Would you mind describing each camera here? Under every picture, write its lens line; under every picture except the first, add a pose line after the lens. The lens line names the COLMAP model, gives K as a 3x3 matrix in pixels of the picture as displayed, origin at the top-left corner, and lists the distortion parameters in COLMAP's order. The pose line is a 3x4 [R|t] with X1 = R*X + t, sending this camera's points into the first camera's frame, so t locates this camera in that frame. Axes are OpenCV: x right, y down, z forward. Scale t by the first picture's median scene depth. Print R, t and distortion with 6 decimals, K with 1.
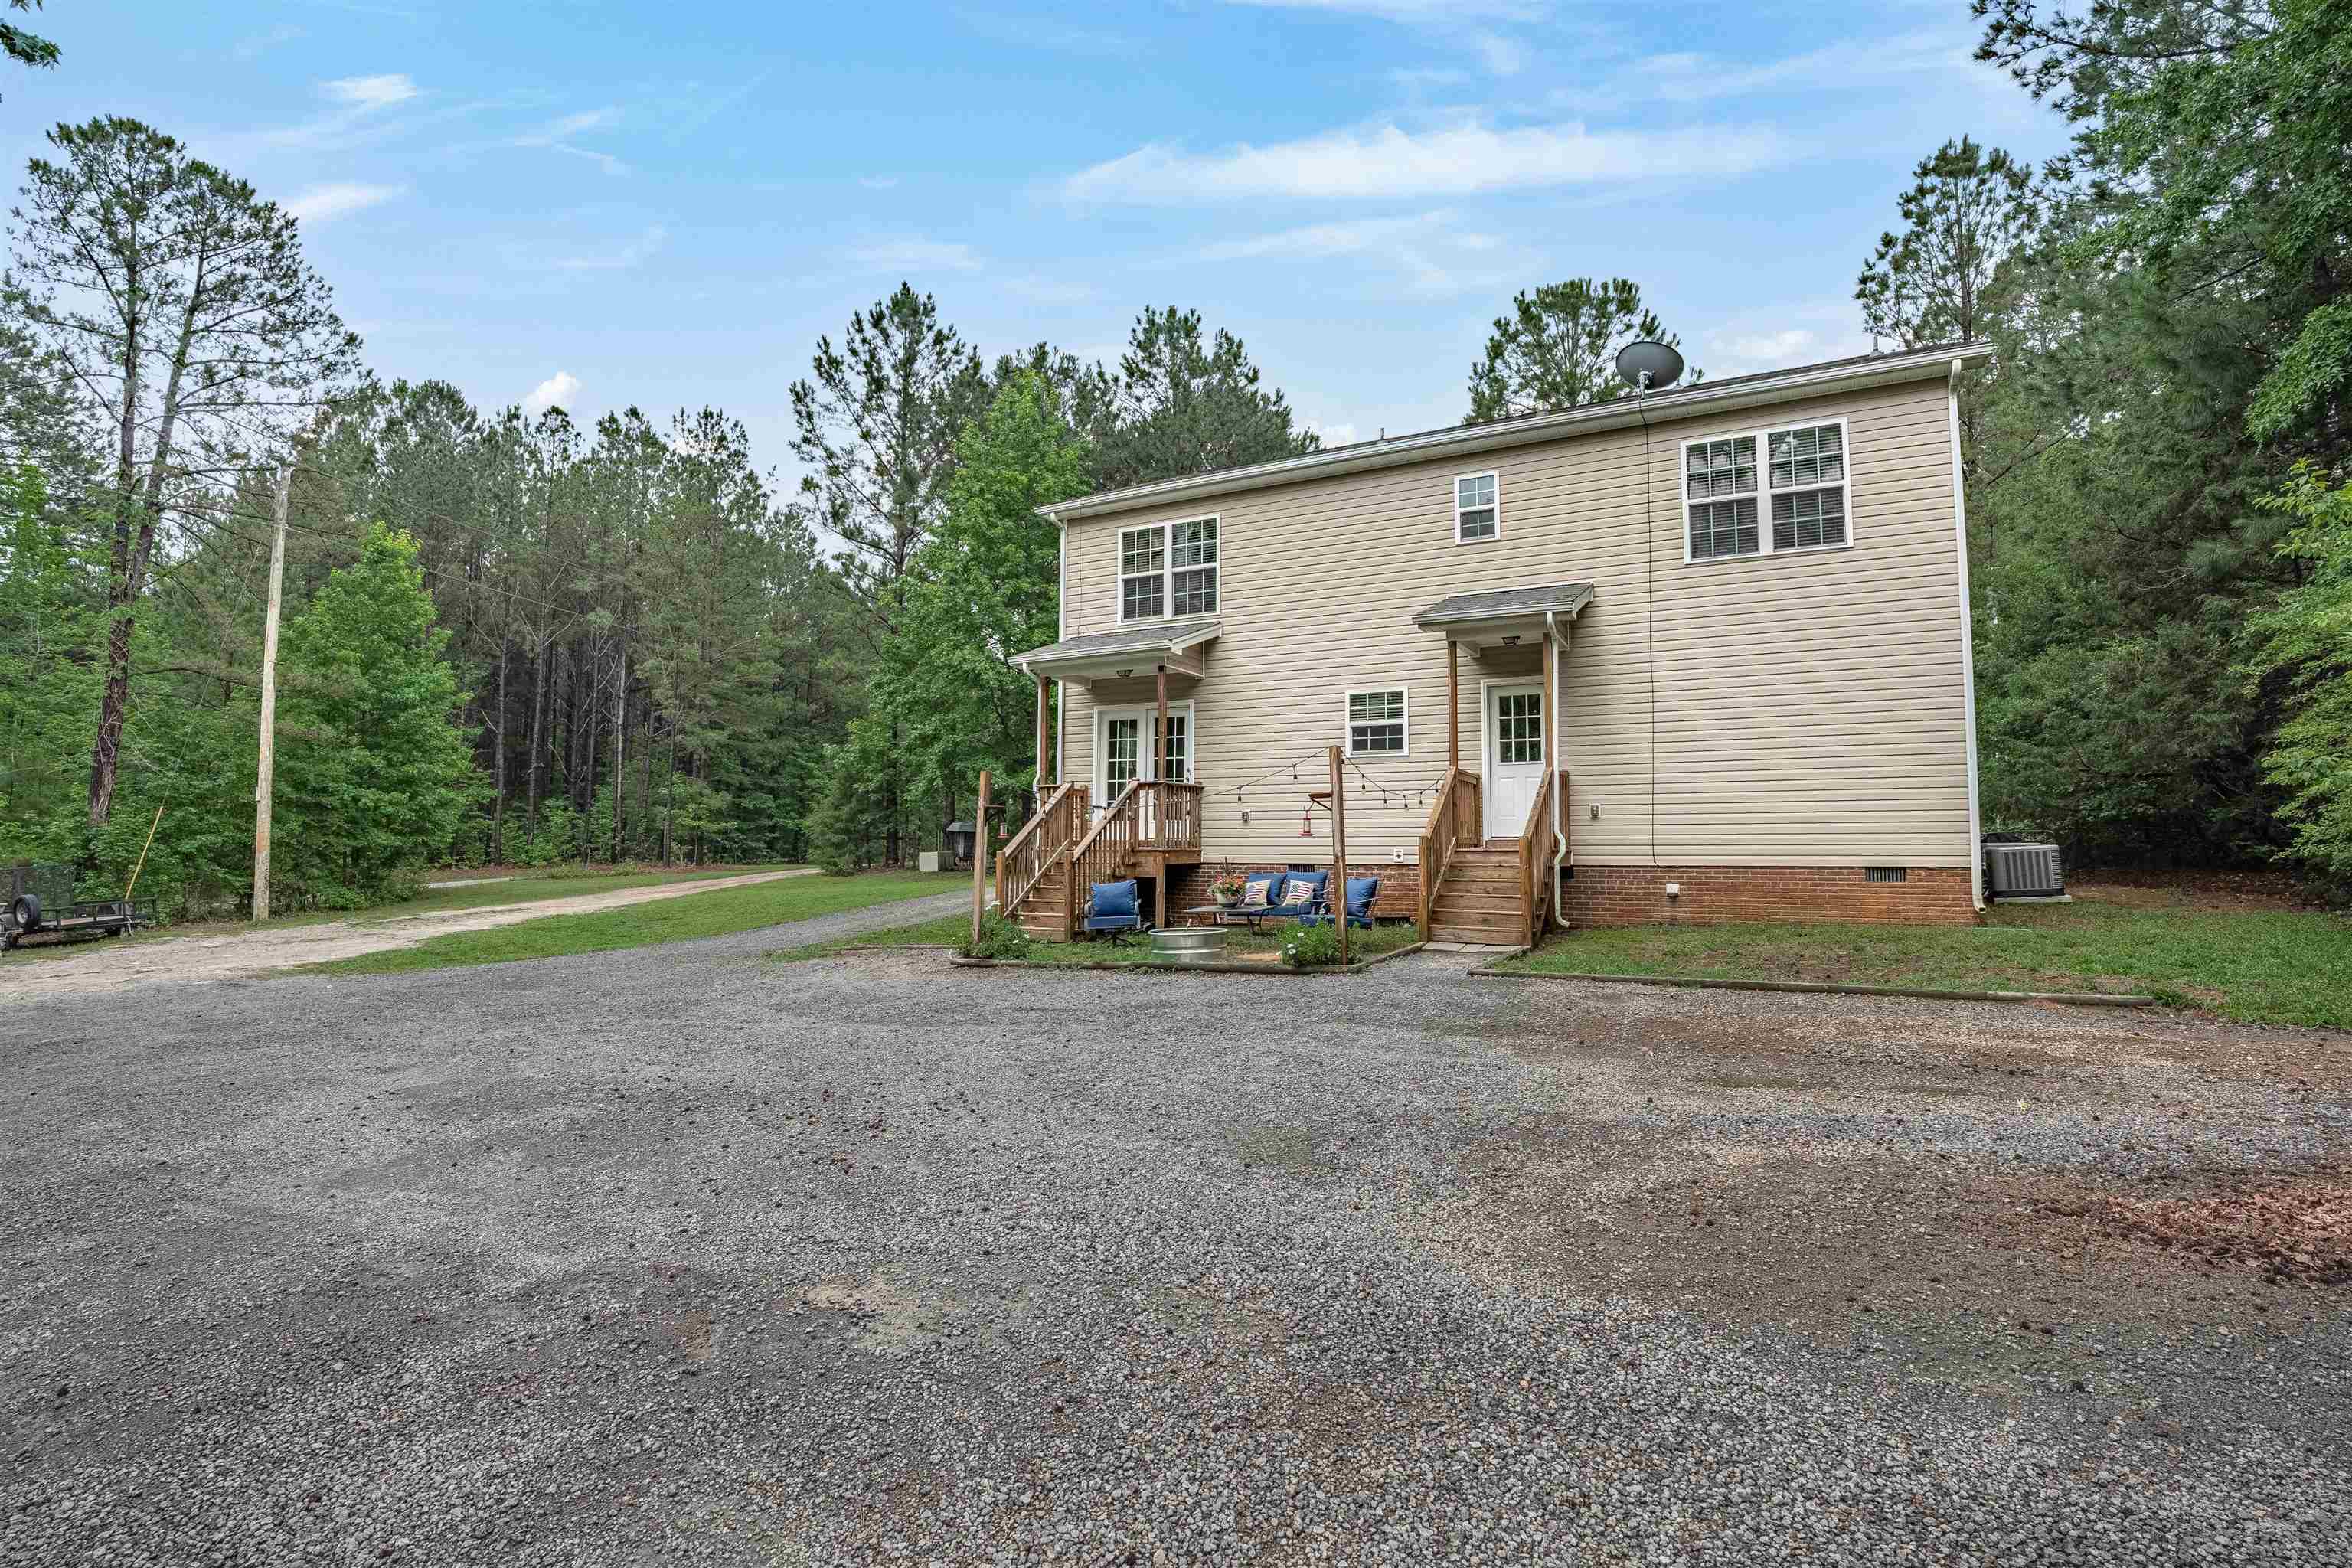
lens RADIAL K [[898.8, 0, 1238.0], [0, 898.8, 785.4], [0, 0, 1]] dist [-0.021173, -0.000230]
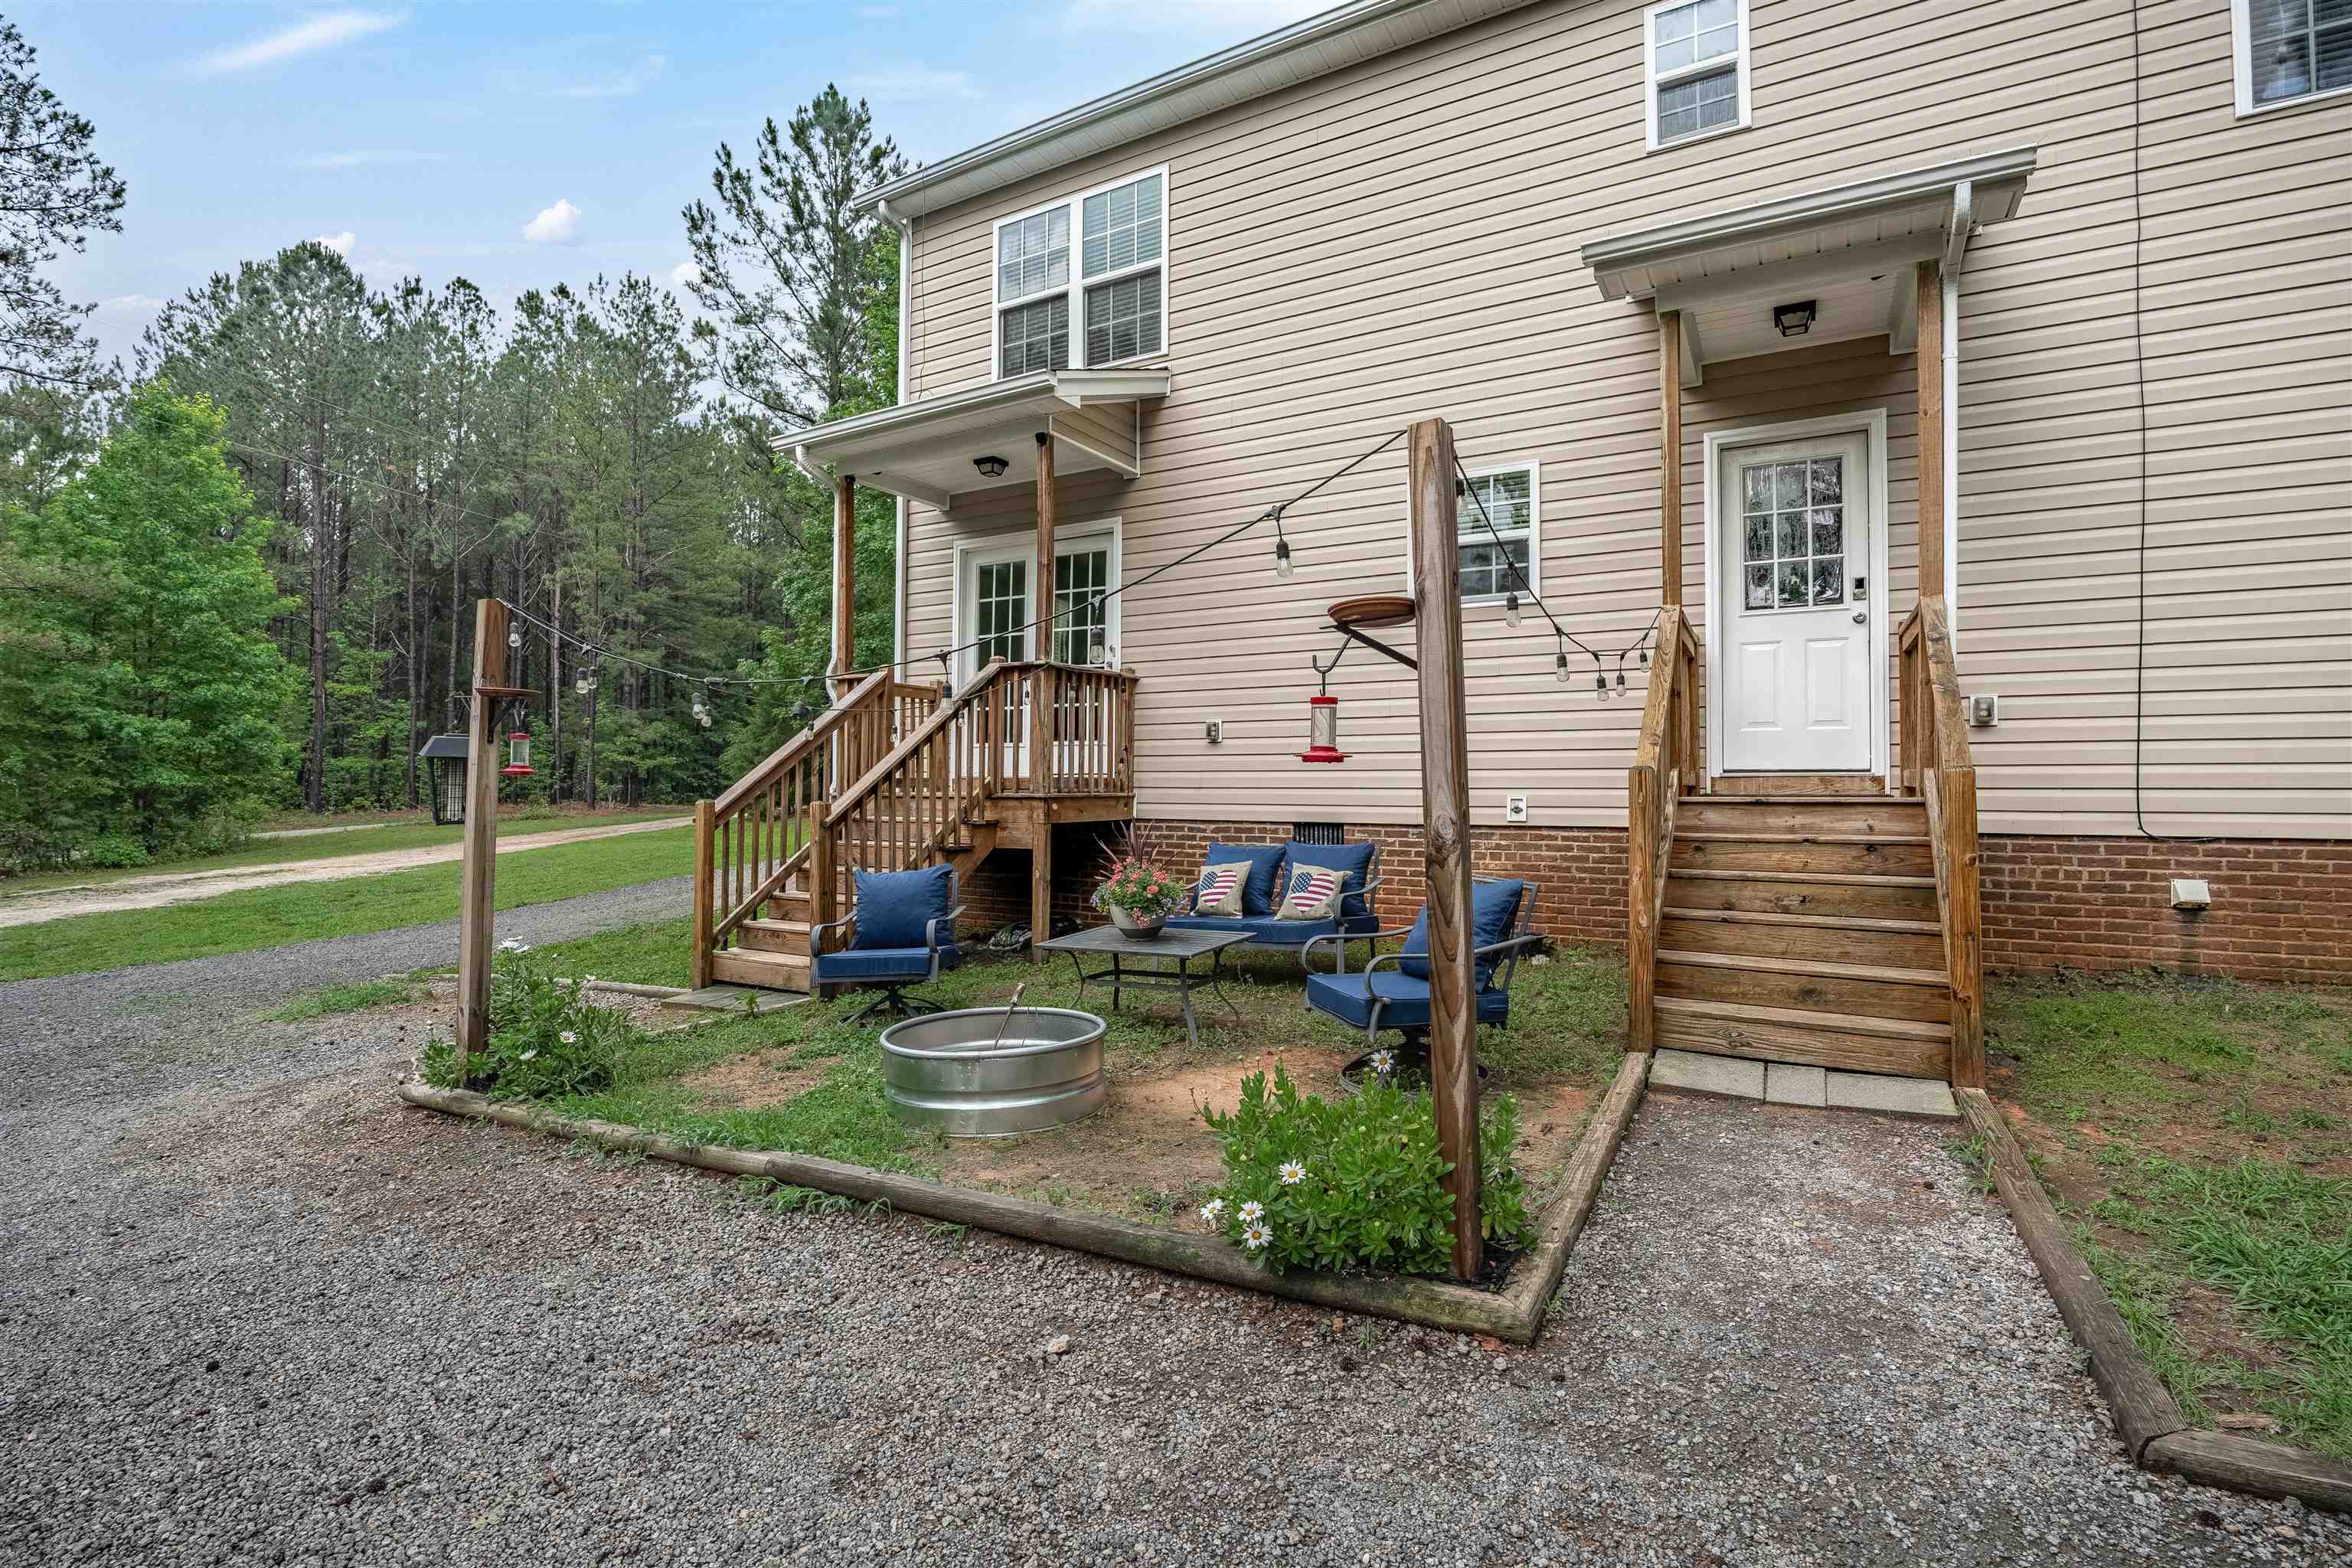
lens RADIAL K [[898.8, 0, 1238.0], [0, 898.8, 785.4], [0, 0, 1]] dist [-0.021173, -0.000230]
pose [[0.999607, -0.000821, -0.028038, 0.018681], [0.002800, 0.997500, 0.070605, 0.014086], [0.027910, -0.070656, 0.997110, 0.233231]]
